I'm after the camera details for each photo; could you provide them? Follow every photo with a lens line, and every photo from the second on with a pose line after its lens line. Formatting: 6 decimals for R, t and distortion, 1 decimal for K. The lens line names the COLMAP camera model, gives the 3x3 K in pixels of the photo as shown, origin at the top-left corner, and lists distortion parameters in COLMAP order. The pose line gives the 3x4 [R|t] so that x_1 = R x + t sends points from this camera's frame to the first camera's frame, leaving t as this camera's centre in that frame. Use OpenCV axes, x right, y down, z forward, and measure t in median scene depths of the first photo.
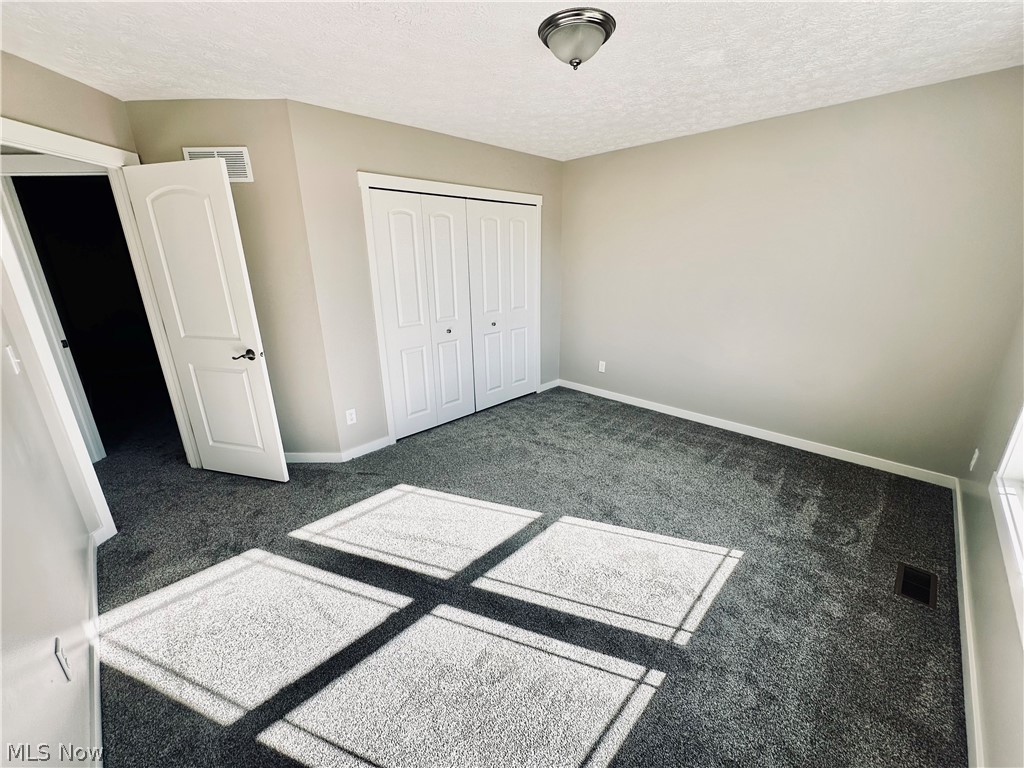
lens RADIAL K [[409.1, 0, 513.8], [0, 409.1, 383.6], [0, 0, 1]] dist [-0.000847, -0.000287]
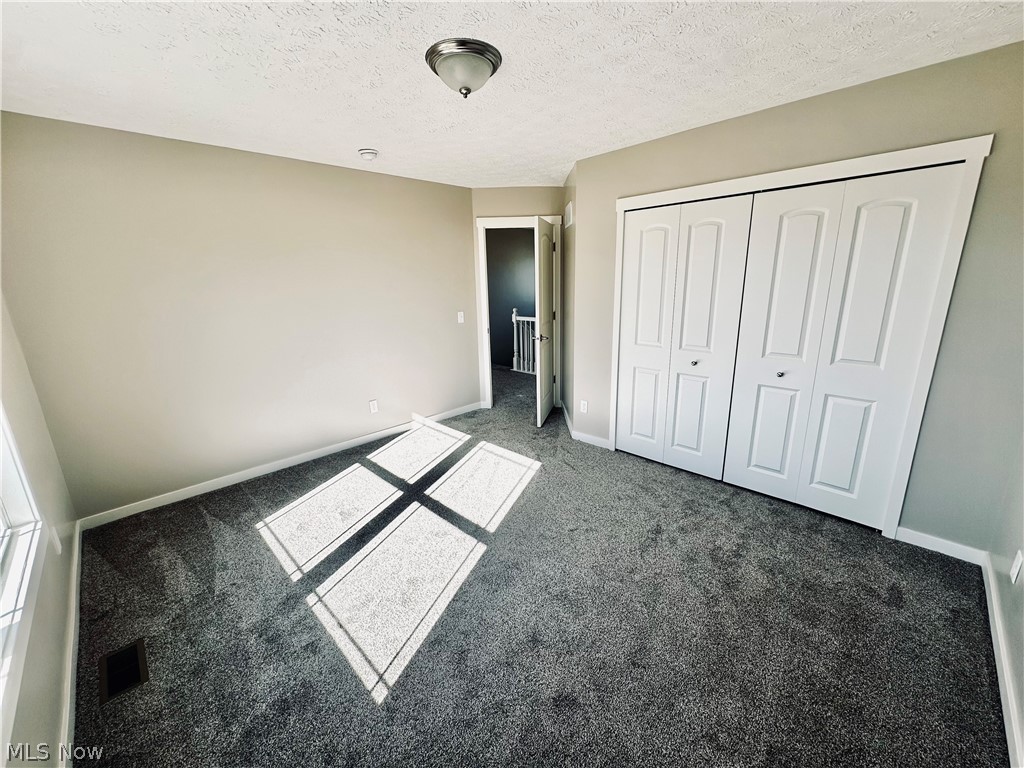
lens RADIAL K [[409.1, 0, 513.8], [0, 409.1, 383.6], [0, 0, 1]] dist [-0.000847, -0.000287]
pose [[-0.005904, 0.260464, -0.965465, 0.942393], [-0.276457, 0.927427, 0.251893, -0.287114], [0.961008, 0.268397, 0.066531, 0.888993]]
